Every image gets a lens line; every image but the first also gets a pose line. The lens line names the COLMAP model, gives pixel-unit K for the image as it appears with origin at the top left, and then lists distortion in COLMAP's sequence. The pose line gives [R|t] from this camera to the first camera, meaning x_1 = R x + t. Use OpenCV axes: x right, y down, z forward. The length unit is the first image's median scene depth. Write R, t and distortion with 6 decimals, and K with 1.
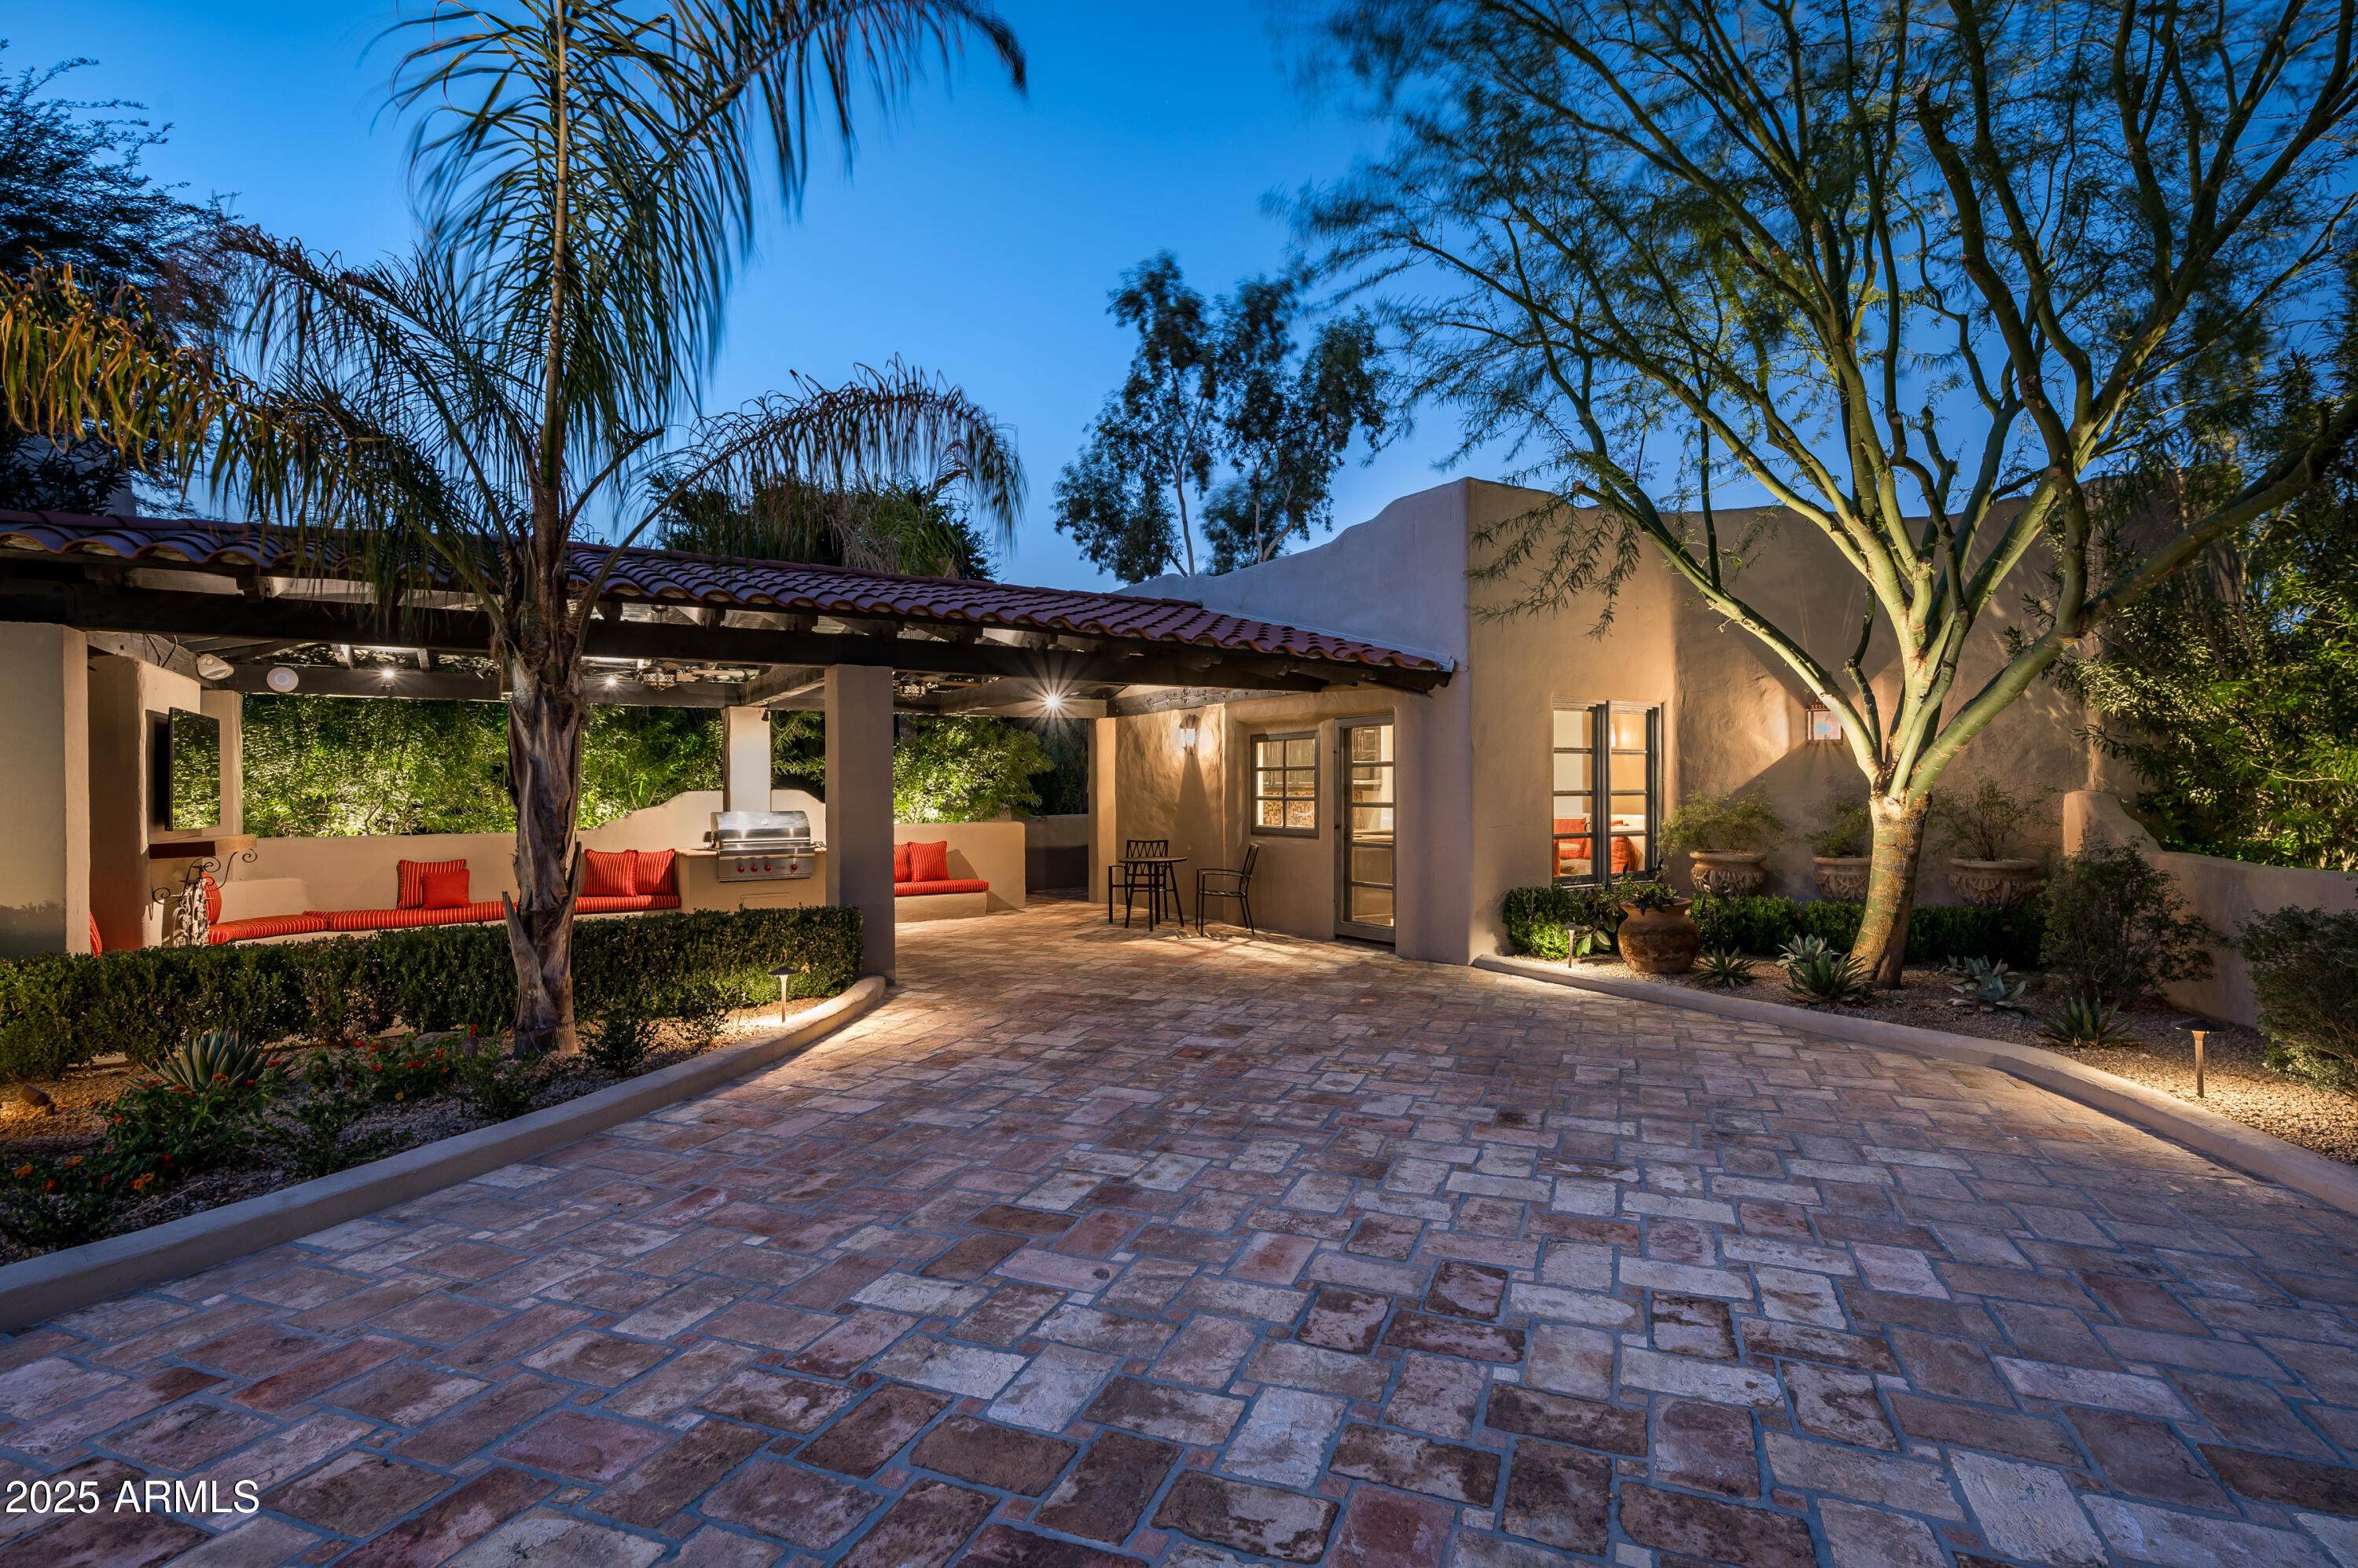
lens RADIAL K [[1134.4, 0, 1176.6], [0, 1134.4, 785.3], [0, 0, 1]] dist [0.003244, 0.000156]
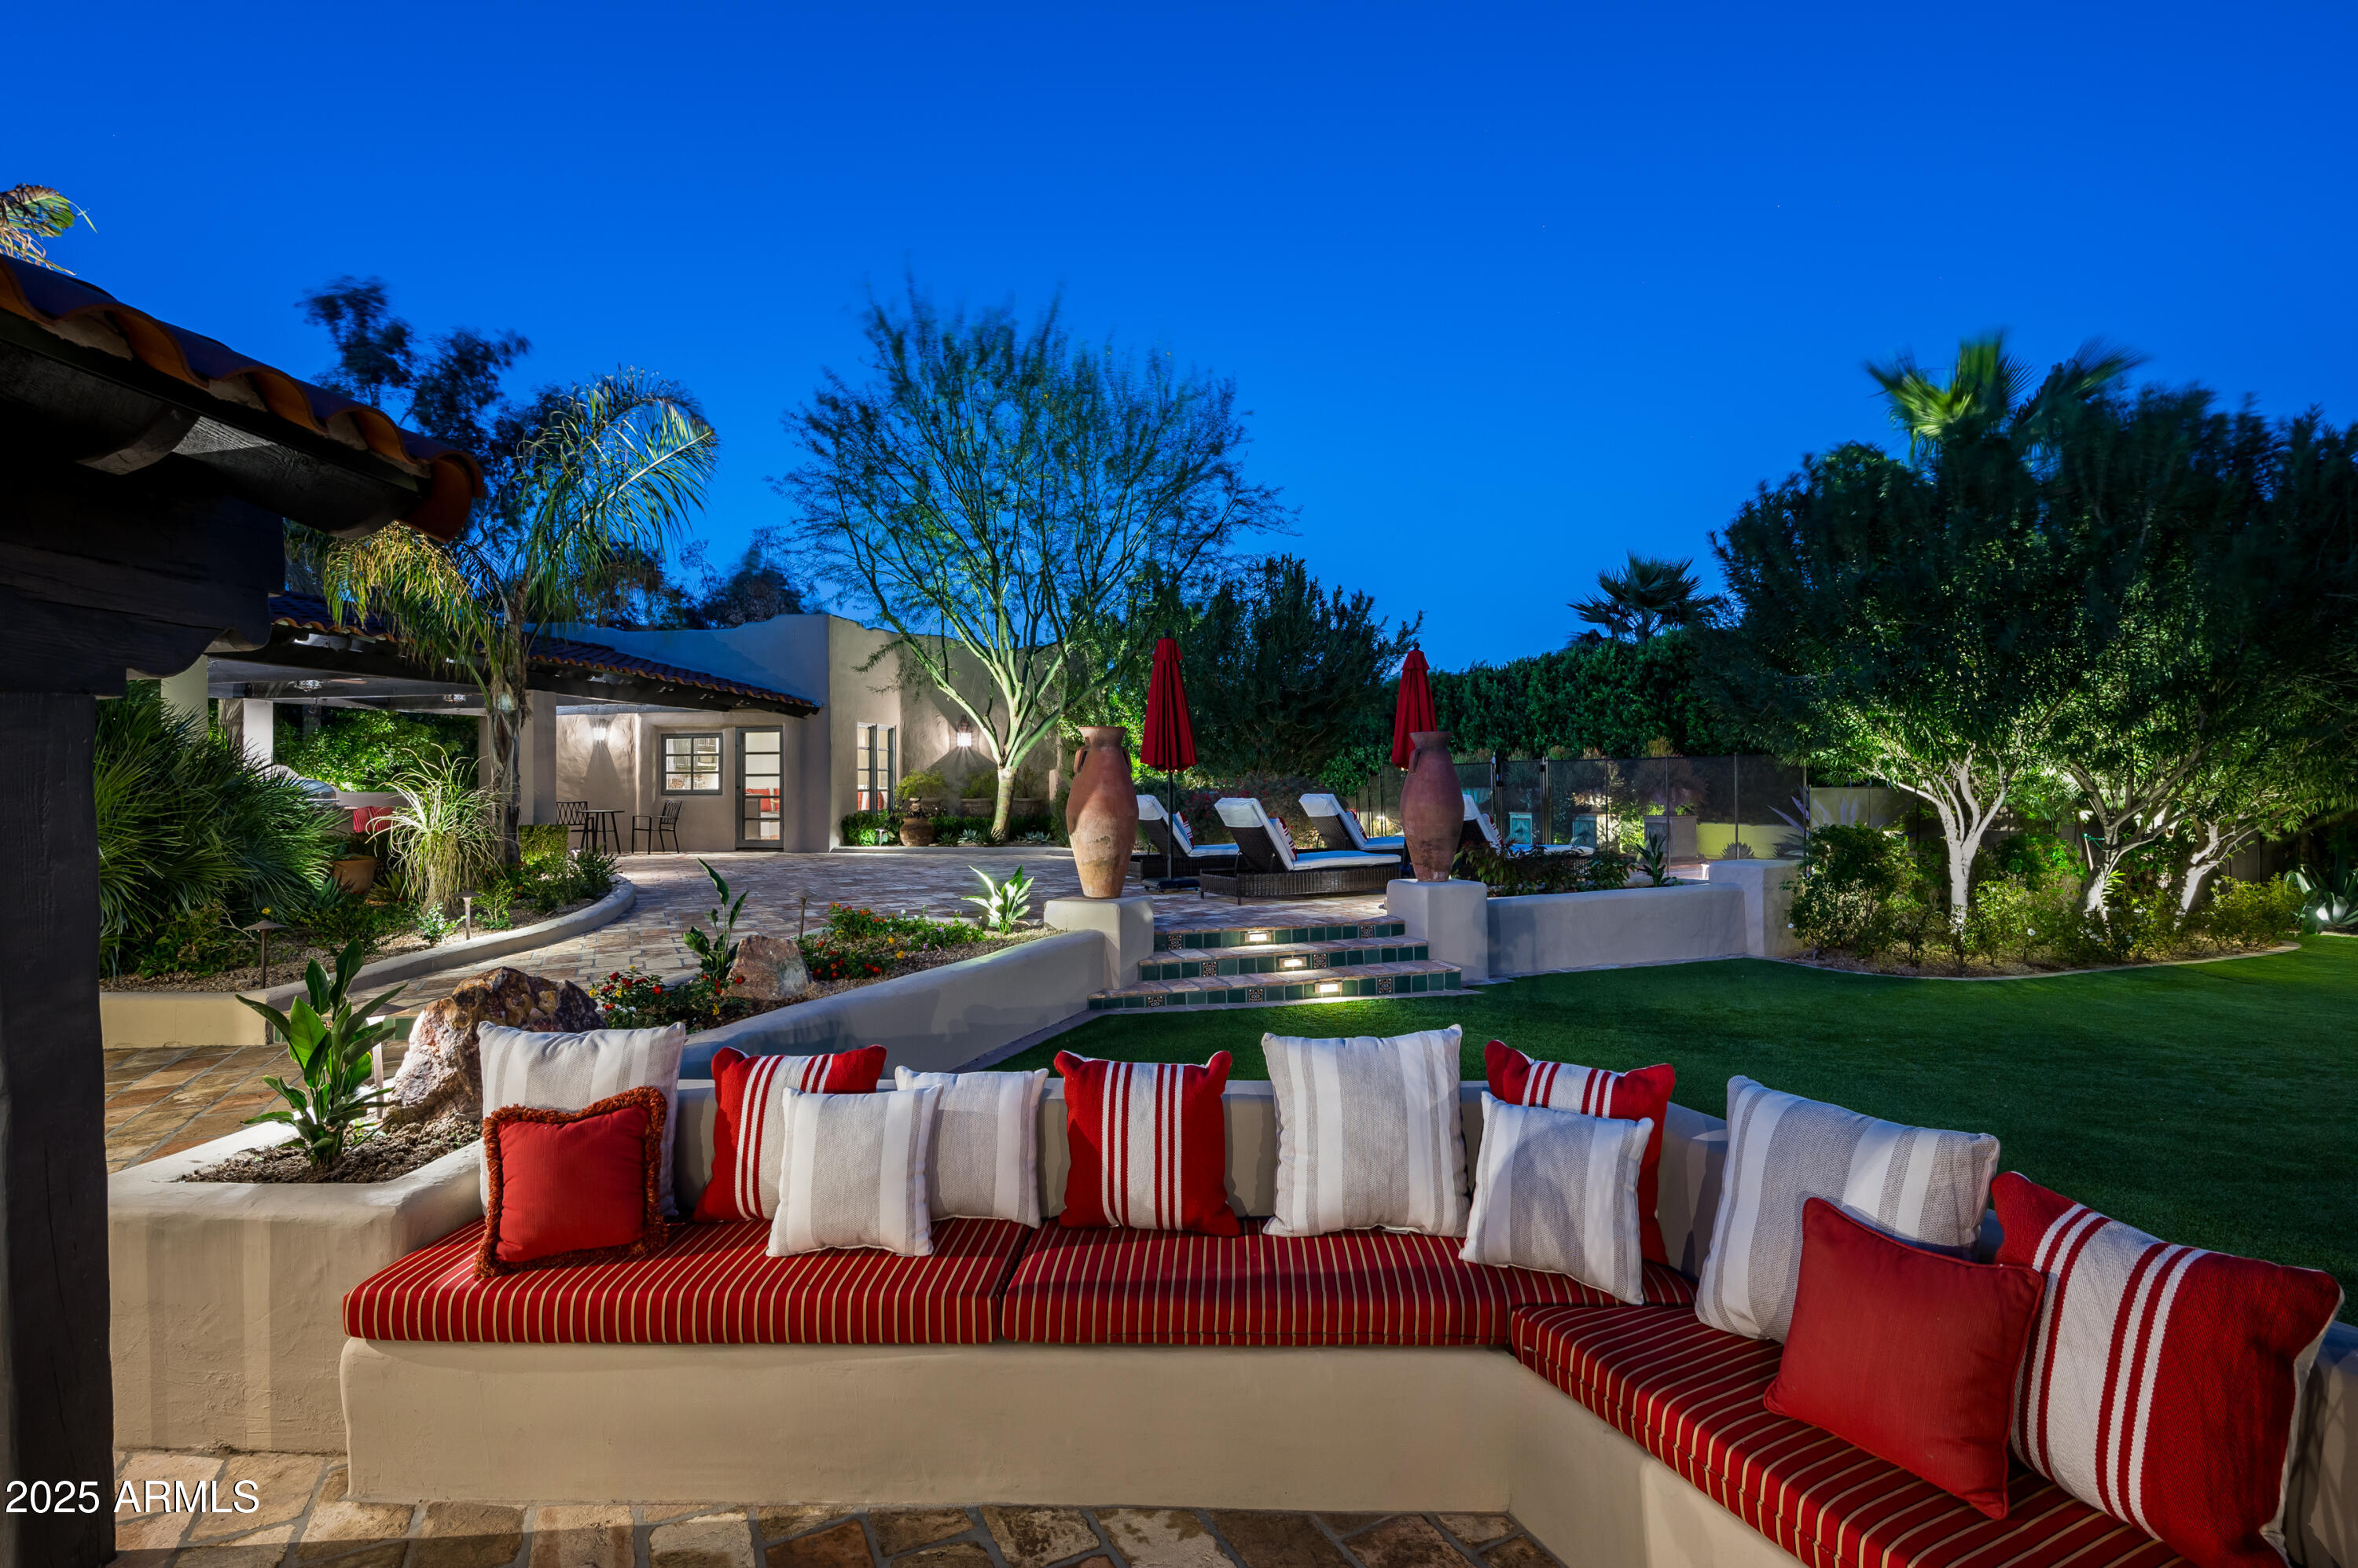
lens RADIAL K [[1131.7, 0, 1196.6], [0, 1131.7, 766.1], [0, 0, 1]] dist [-0.000545, 0.000254]
pose [[0.664223, 0.011965, 0.747439, -0.749708], [0.001631, 0.999846, -0.017456, 0.036715], [-0.747533, 0.012814, 0.664101, -0.770203]]
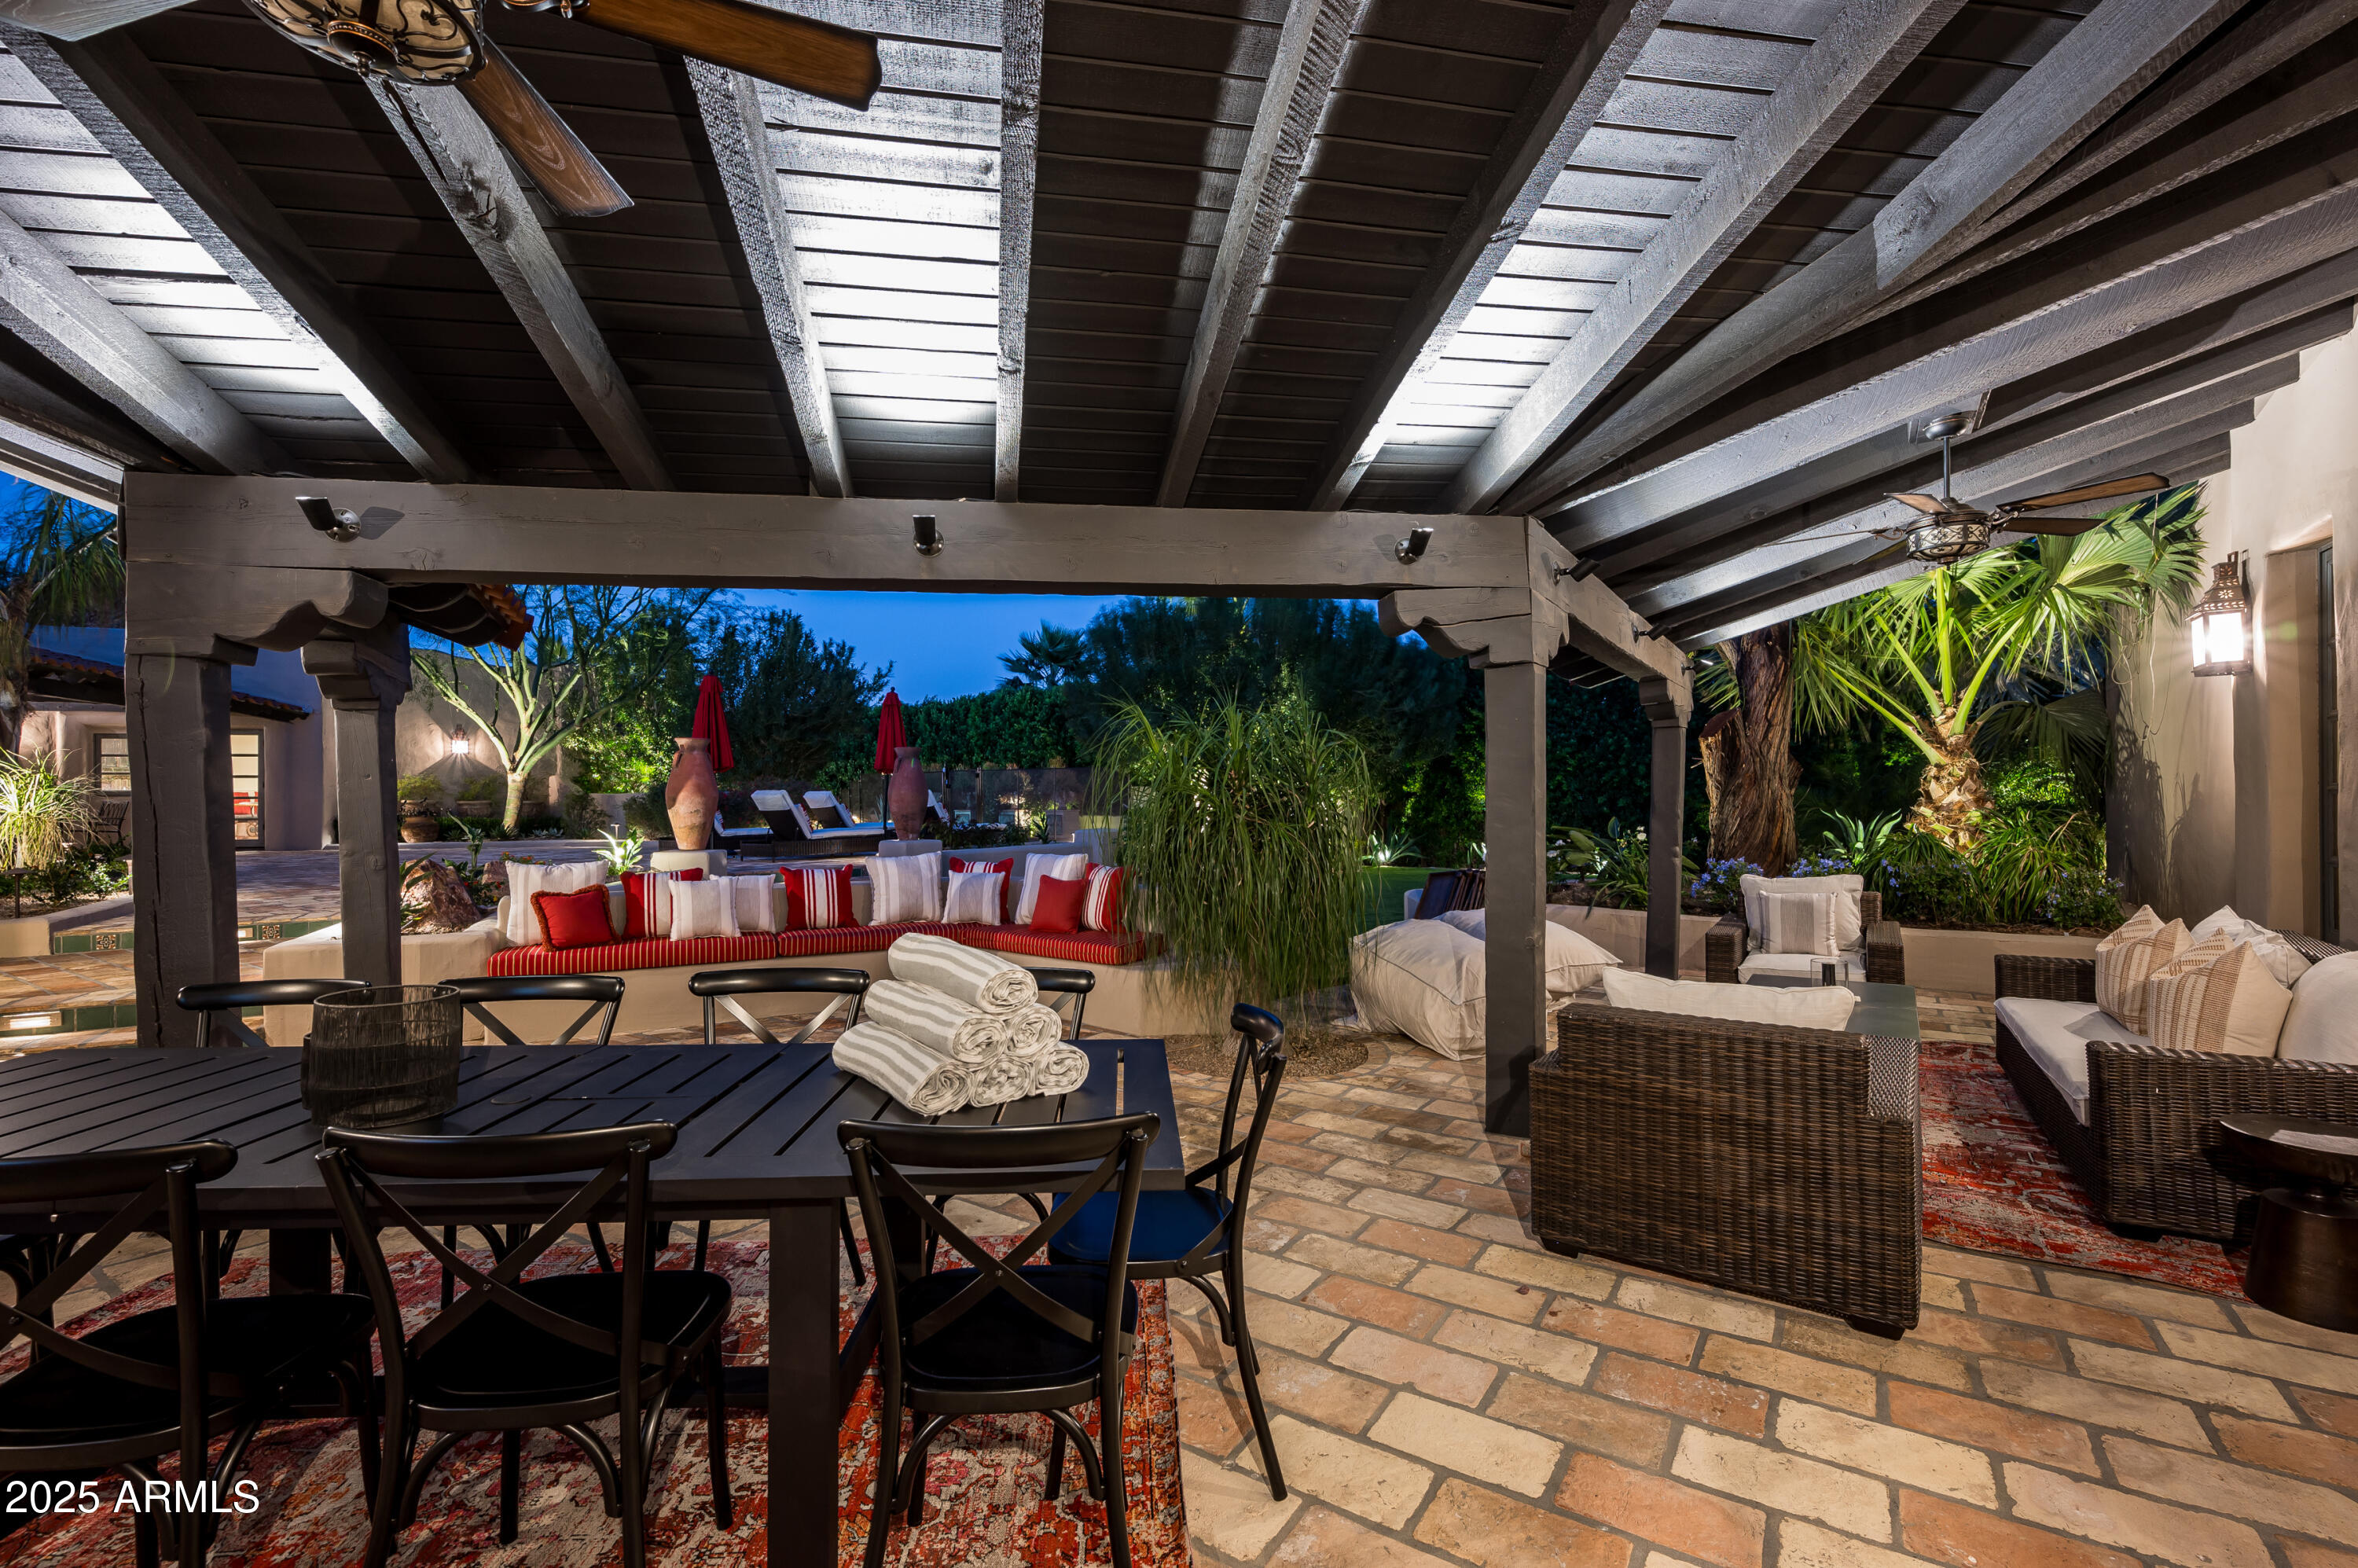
lens RADIAL K [[1020.8, 0, 1186.3], [0, 1020.8, 790.6], [0, 0, 1]] dist [0.001637, 0.000127]
pose [[0.229675, 0.008976, 0.973226, -1.147056], [0.003385, 0.999944, -0.010021, 0.064300], [-0.973261, 0.005596, 0.229632, -0.960621]]
